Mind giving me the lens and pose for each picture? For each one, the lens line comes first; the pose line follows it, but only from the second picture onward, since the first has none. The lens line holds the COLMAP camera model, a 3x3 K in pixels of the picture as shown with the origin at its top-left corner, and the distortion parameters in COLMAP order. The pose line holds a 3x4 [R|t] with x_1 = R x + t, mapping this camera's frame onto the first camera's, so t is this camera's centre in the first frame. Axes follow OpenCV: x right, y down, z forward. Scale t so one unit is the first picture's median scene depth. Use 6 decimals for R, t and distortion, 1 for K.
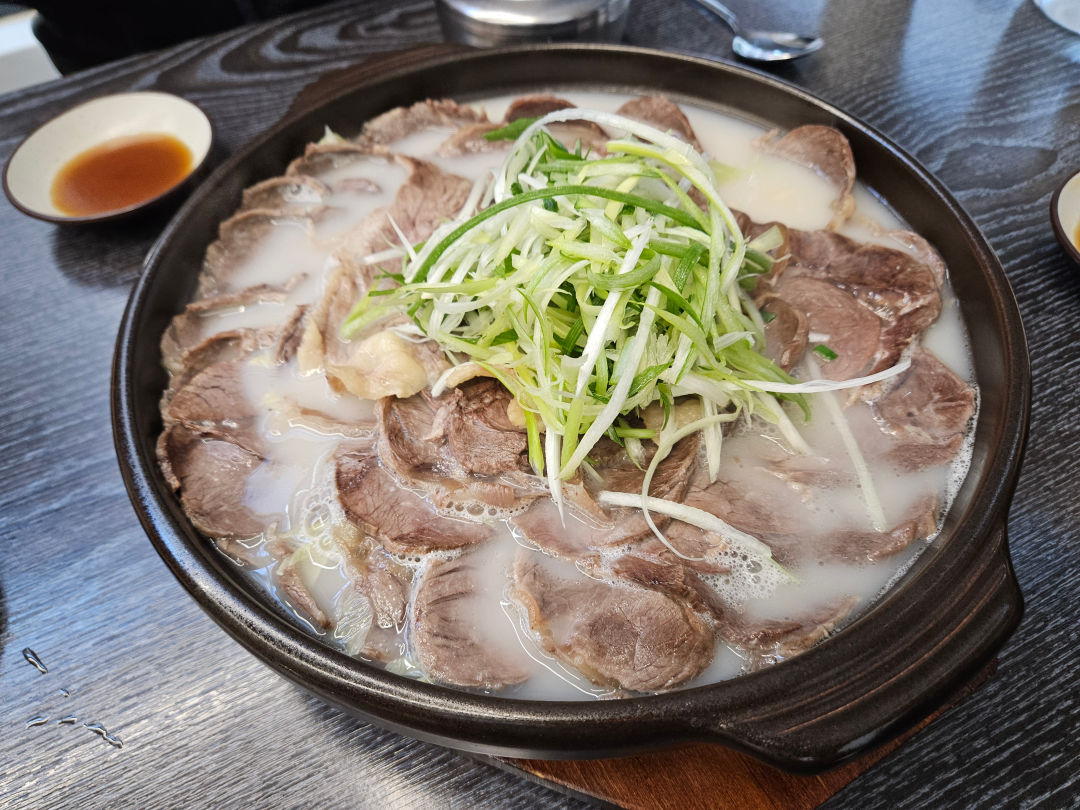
lens RADIAL K [[727.0, 0, 538.0], [0, 727.0, 403.8], [0, 0, 1]] dist [-0.036720, 0.002384]
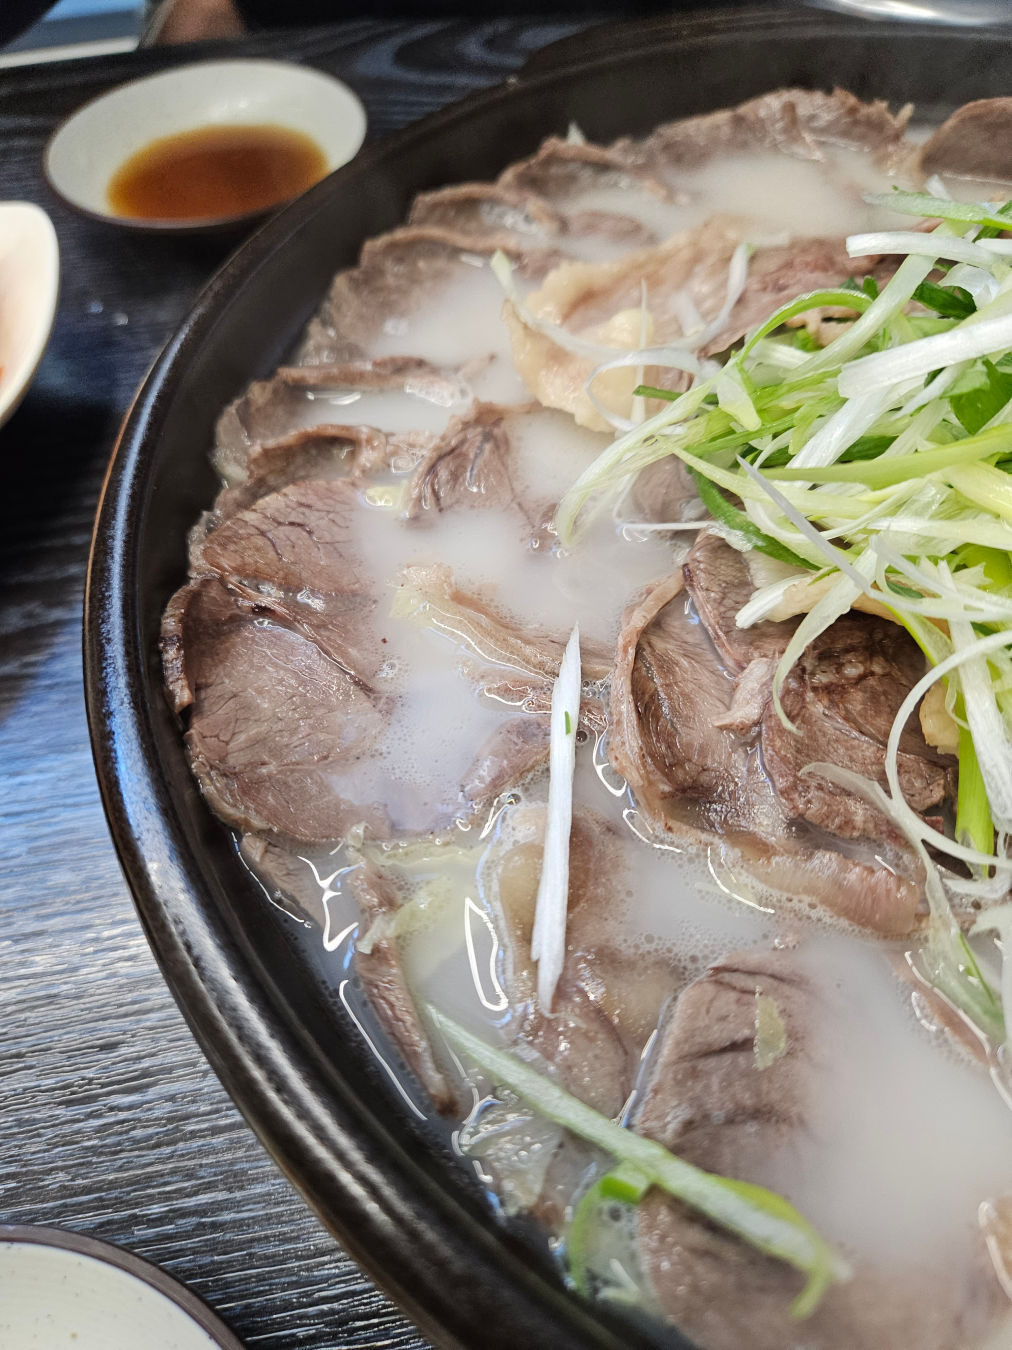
lens RADIAL K [[908.7, 0, 508.5], [0, 908.7, 679.1], [0, 0, 1]] dist [-0.036720, 0.002384]
pose [[0.966038, 0.224893, -0.127253, -0.204365], [-0.223993, 0.974353, 0.021523, 0.036631], [0.128830, 0.007711, 0.991637, 0.399052]]
